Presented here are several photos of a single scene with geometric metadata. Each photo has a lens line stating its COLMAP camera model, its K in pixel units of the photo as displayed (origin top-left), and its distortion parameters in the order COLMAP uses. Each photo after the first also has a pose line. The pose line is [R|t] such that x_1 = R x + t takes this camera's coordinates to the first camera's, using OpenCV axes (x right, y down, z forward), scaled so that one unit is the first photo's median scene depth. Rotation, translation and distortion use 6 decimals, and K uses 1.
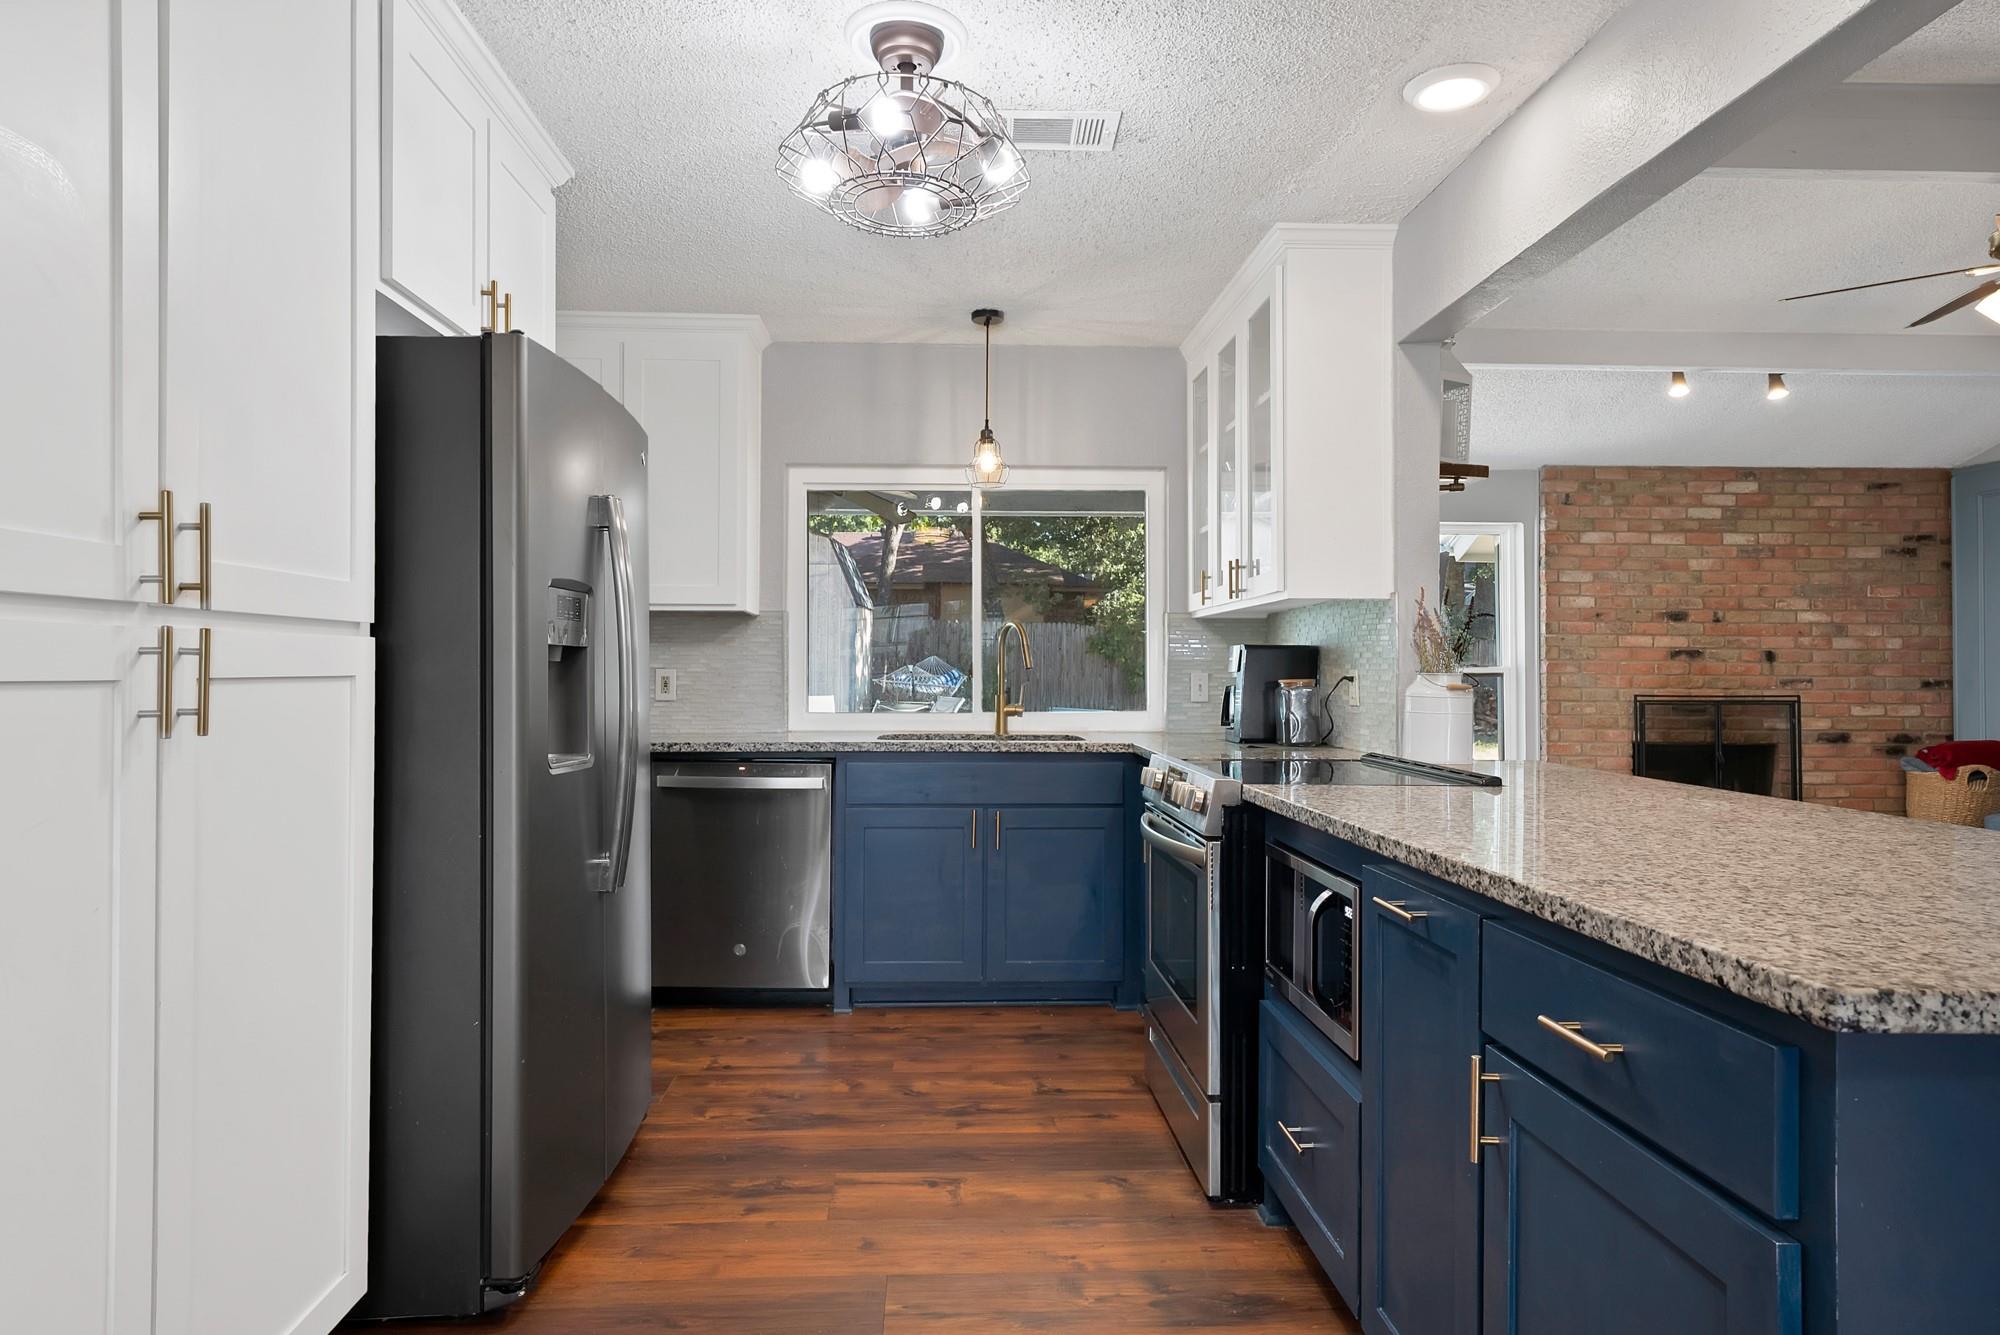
lens RADIAL K [[1197.3, 0, 1034.2], [0, 1197.3, 663.1], [0, 0, 1]] dist [0.022222, 0.000701]
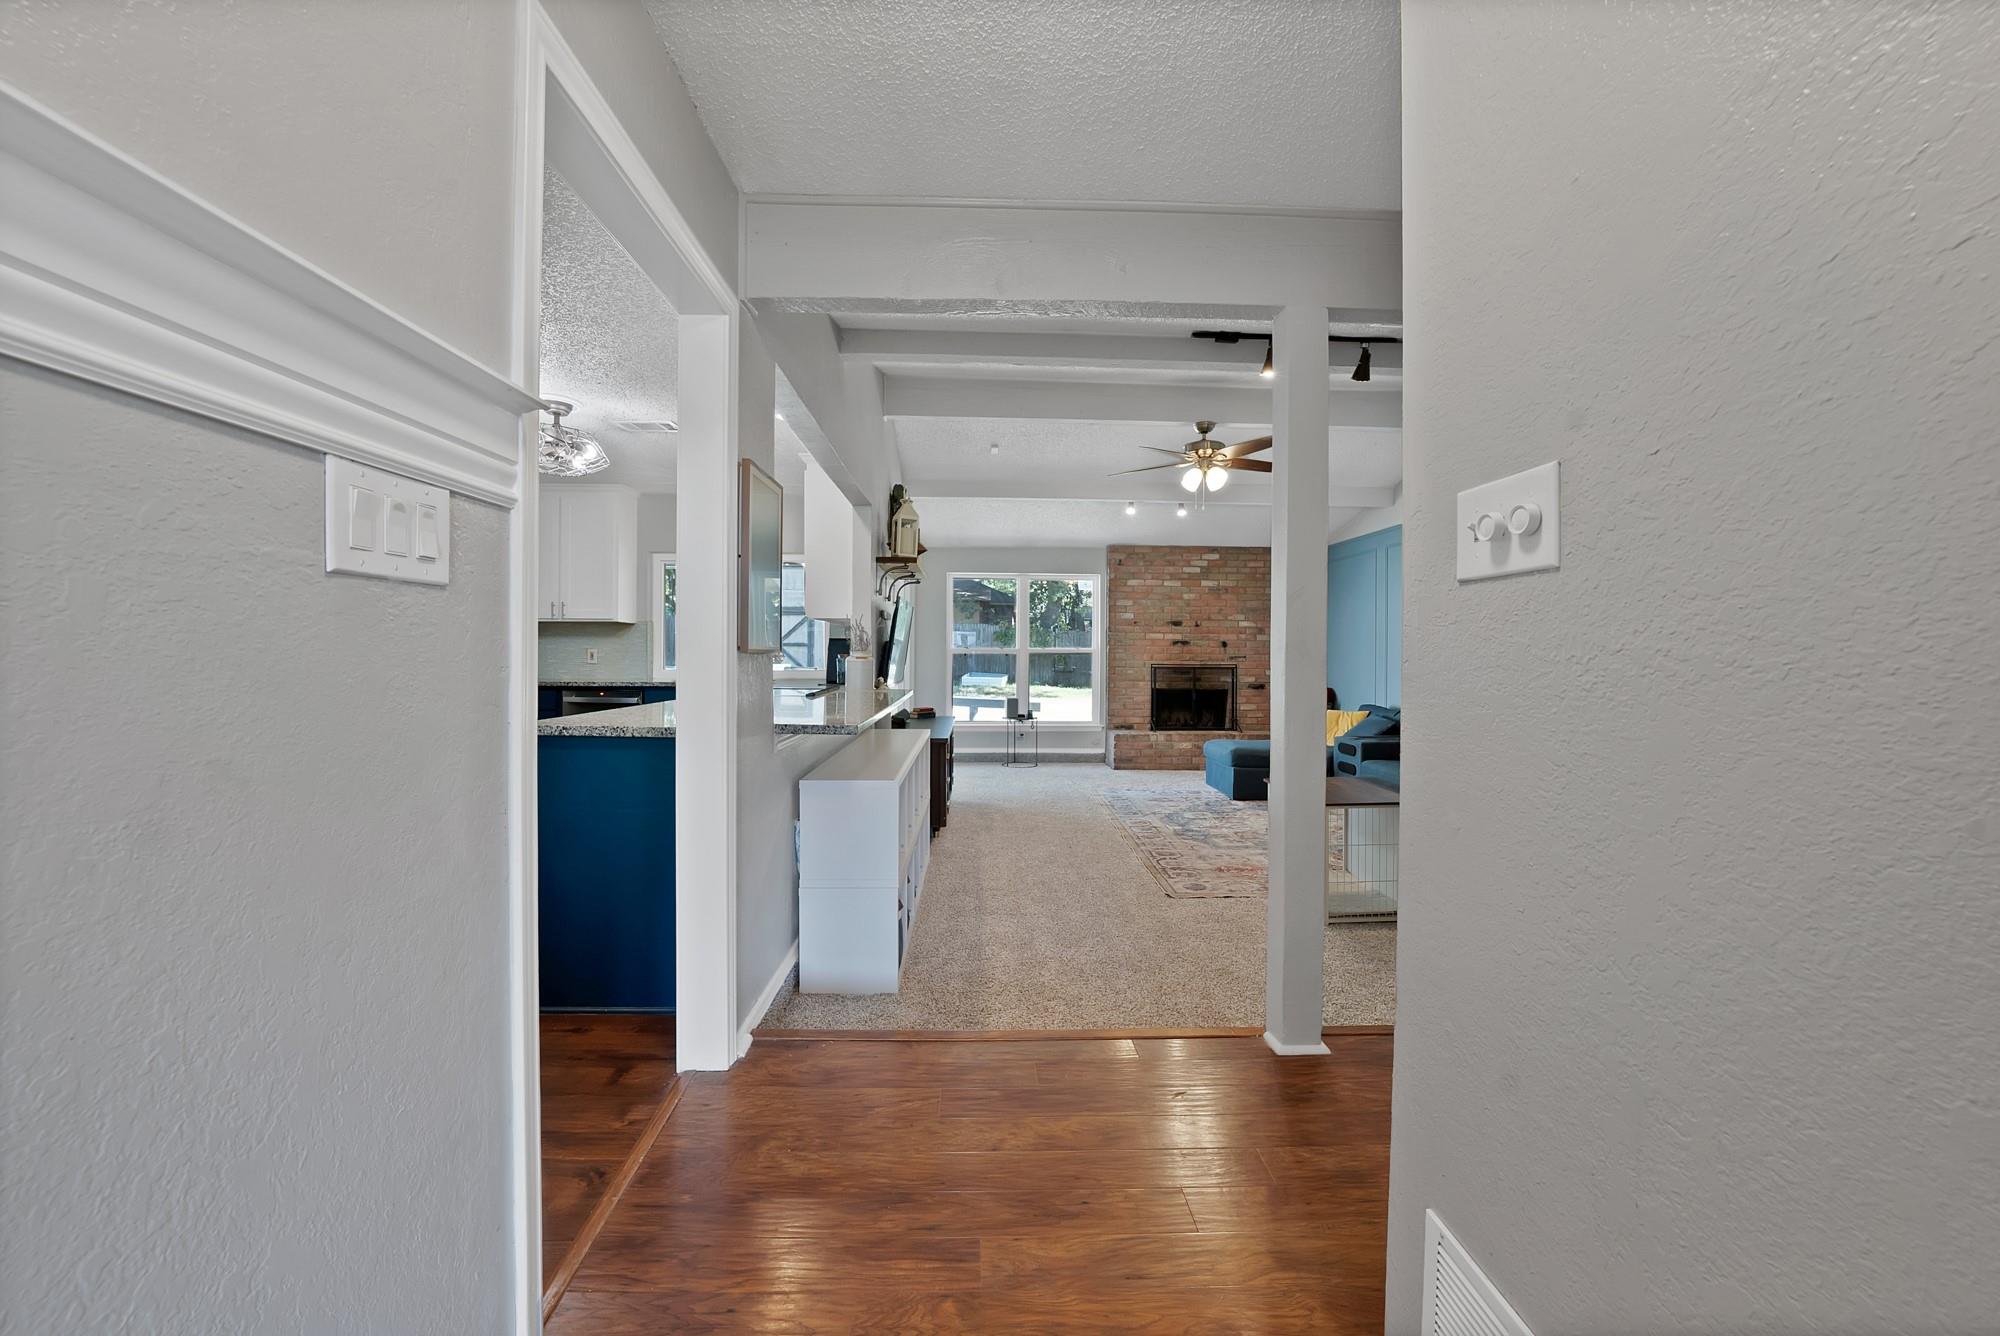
lens RADIAL K [[728.8, 0, 1008.4], [0, 728.8, 659.4], [0, 0, 1]] dist [-0.000048, -0.000005]
pose [[0.999844, 0.003859, -0.017251, 0.284447], [-0.003551, 0.999834, 0.017865, -0.001077], [0.017317, -0.017801, 0.999692, -0.173576]]
